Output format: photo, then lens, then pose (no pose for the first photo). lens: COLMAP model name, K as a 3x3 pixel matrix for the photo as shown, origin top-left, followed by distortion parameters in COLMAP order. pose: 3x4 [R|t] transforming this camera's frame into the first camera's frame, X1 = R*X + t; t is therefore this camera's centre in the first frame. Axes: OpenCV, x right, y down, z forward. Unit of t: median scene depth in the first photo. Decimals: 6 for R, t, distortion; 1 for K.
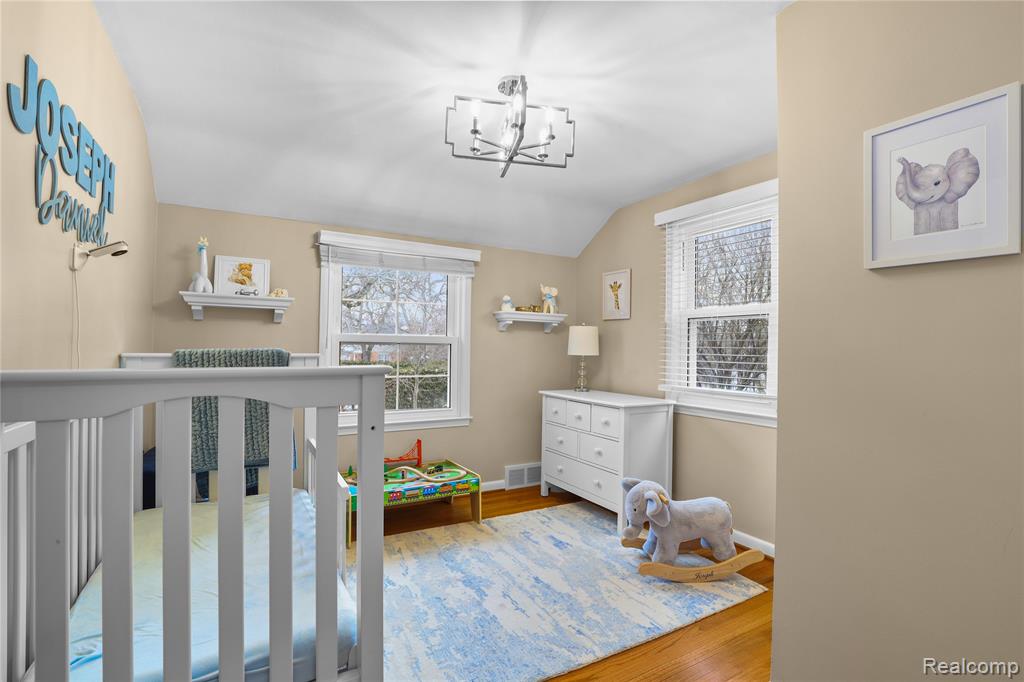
lens RADIAL K [[470.4, 0, 513.1], [0, 470.4, 344.5], [0, 0, 1]] dist [-0.034210, 0.005958]
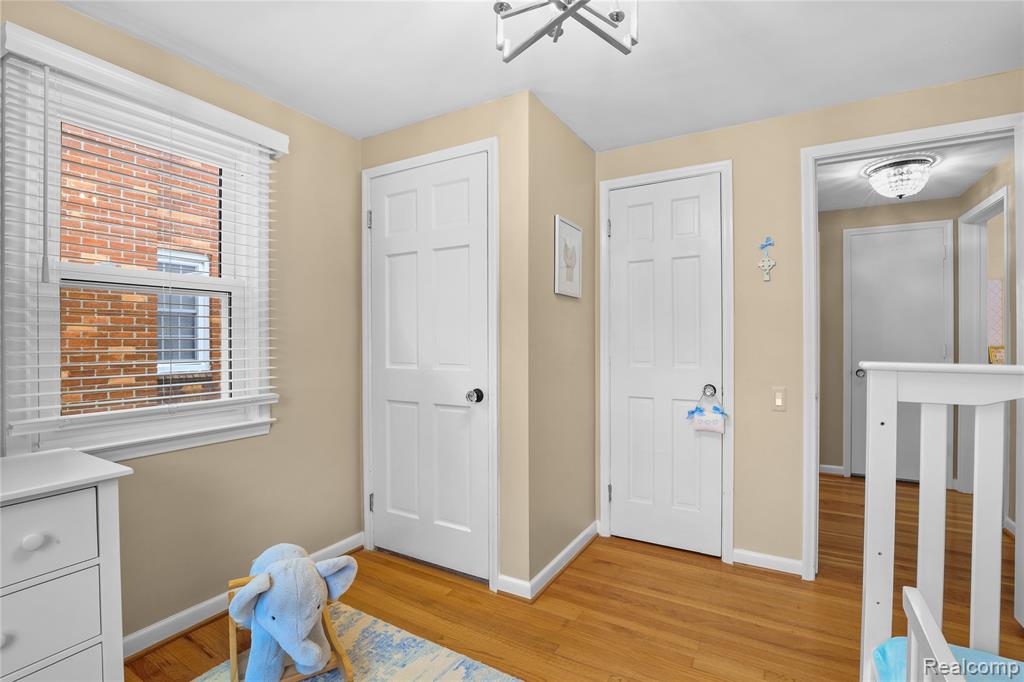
lens RADIAL K [[470.4, 0, 513.1], [0, 470.4, 344.5], [0, 0, 1]] dist [-0.034210, 0.005958]
pose [[-0.493830, -0.025562, 0.869183, -0.433850], [-0.012014, 0.999673, 0.022574, -0.004866], [-0.869475, 0.000705, -0.493976, 1.232510]]
